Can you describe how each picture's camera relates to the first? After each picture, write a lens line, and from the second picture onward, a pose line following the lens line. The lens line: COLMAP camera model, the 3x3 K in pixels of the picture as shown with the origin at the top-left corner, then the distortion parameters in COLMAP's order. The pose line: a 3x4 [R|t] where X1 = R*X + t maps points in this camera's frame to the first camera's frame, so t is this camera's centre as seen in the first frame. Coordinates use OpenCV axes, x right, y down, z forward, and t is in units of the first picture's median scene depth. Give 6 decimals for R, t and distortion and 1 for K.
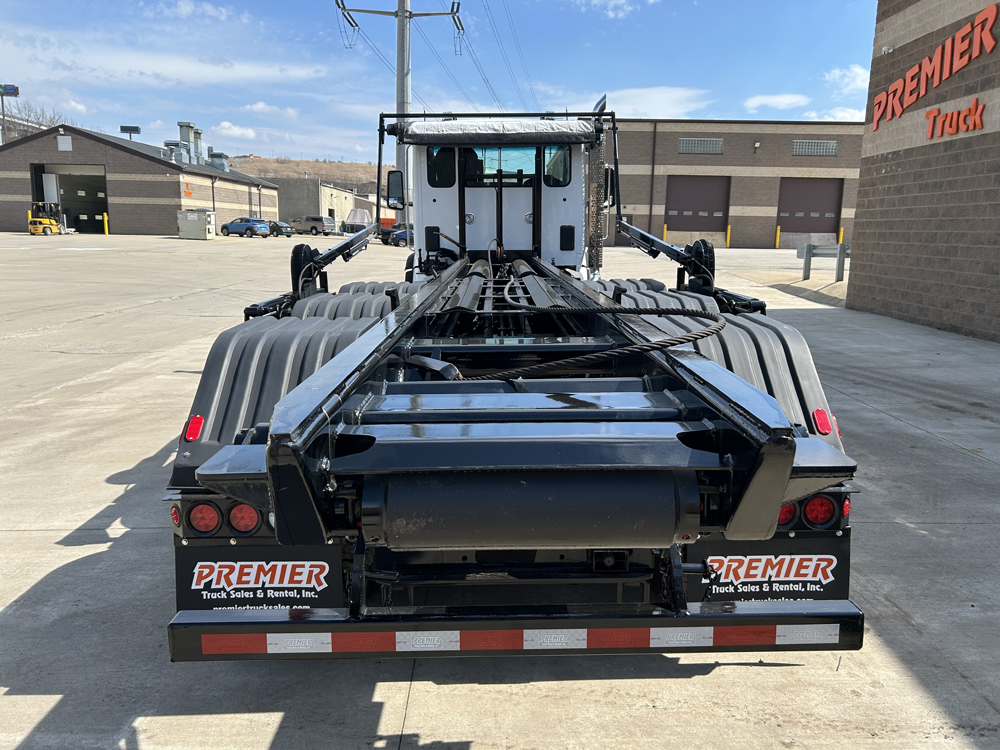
lens RADIAL K [[775.6, 0, 499.3], [0, 775.6, 335.1], [0, 0, 1]] dist [-0.003137, -0.000564]
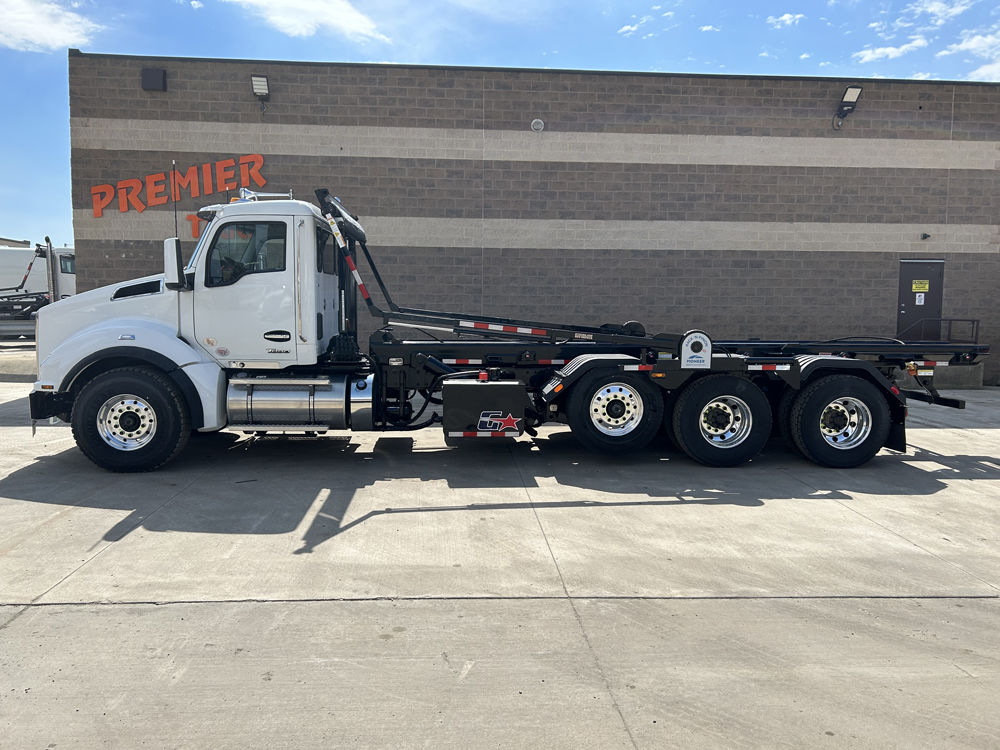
lens RADIAL K [[750.6, 0, 500.0], [0, 750.6, 375.0], [0, 0, 1]] dist [0.014284, -0.002971]
pose [[-0.063320, -0.093228, 0.993629, -1.039616], [0.124045, 0.987171, 0.100527, -0.136952], [-0.990254, 0.129620, -0.050943, 0.868735]]
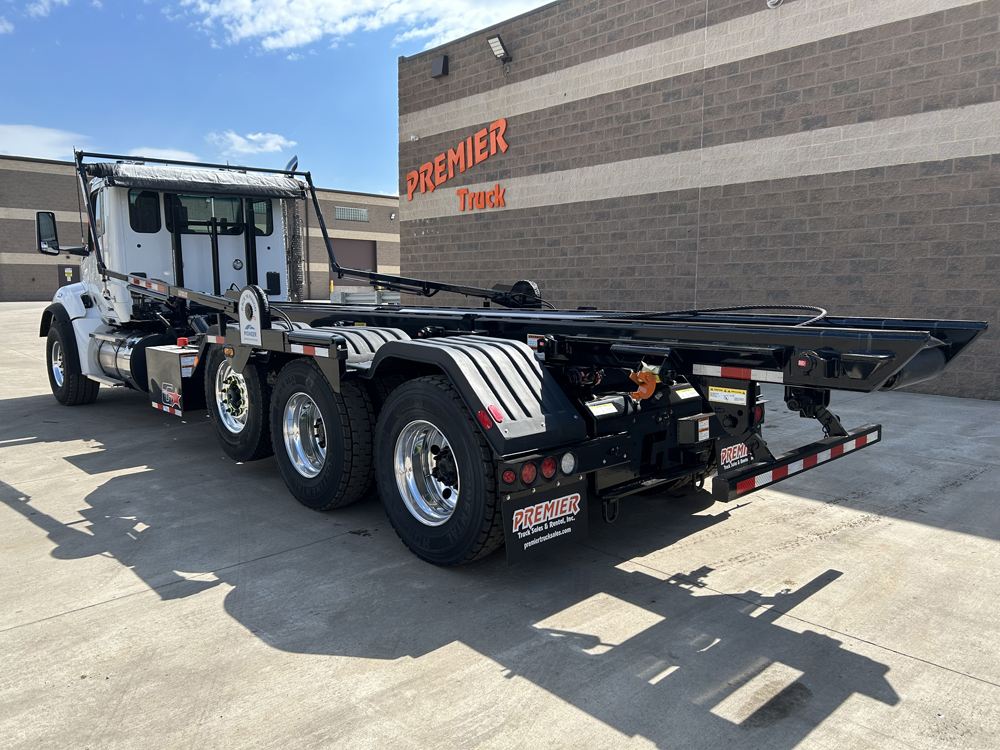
lens RADIAL K [[741.9, 0, 503.2], [0, 741.9, 362.5], [0, 0, 1]] dist [0.028644, -0.062670]
pose [[0.746023, -0.075998, 0.661569, -0.369995], [0.096468, 0.995321, 0.005556, 0.009480], [-0.658896, 0.059676, 0.749864, 0.014432]]
